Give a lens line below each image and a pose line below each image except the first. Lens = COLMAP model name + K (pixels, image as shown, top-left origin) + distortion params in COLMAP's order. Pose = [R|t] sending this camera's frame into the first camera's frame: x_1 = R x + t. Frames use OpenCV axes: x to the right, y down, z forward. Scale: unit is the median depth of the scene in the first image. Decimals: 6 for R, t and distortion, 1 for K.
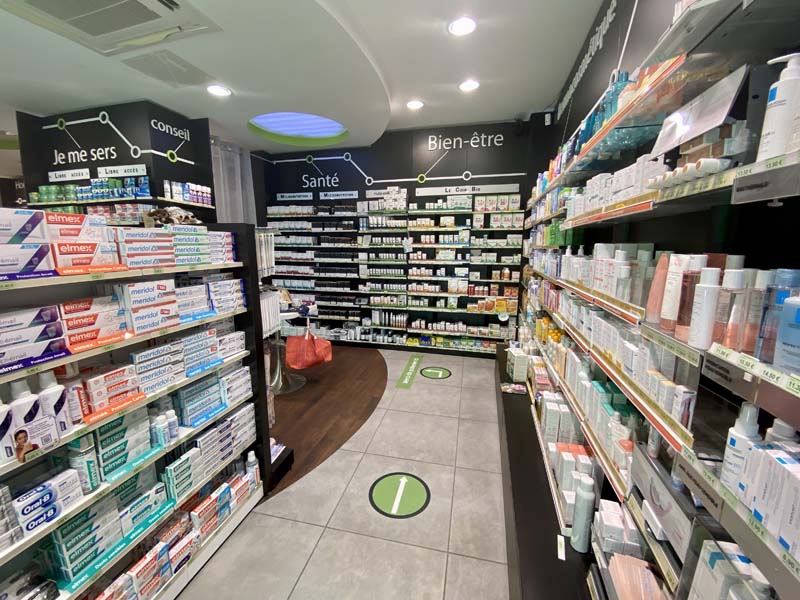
lens RADIAL K [[319.9, 0, 395.0], [0, 319.9, 299.2], [0, 0, 1]] dist [0.017424, -0.019253]
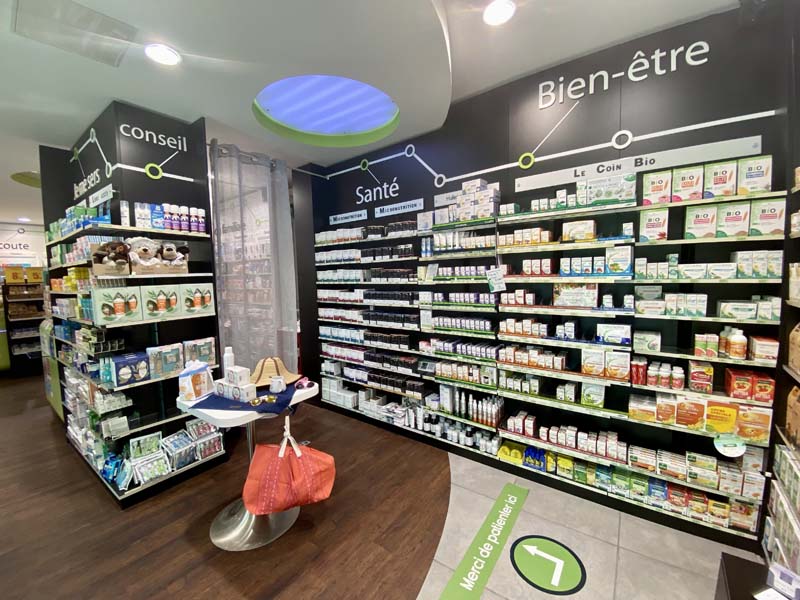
lens RADIAL K [[319.9, 0, 395.0], [0, 319.9, 299.2], [0, 0, 1]] dist [0.017424, -0.019253]
pose [[0.924121, 0.002958, -0.382087, 0.087522], [-0.036520, 0.996076, -0.080617, -0.082235], [0.380350, 0.088454, 0.920603, 0.419474]]
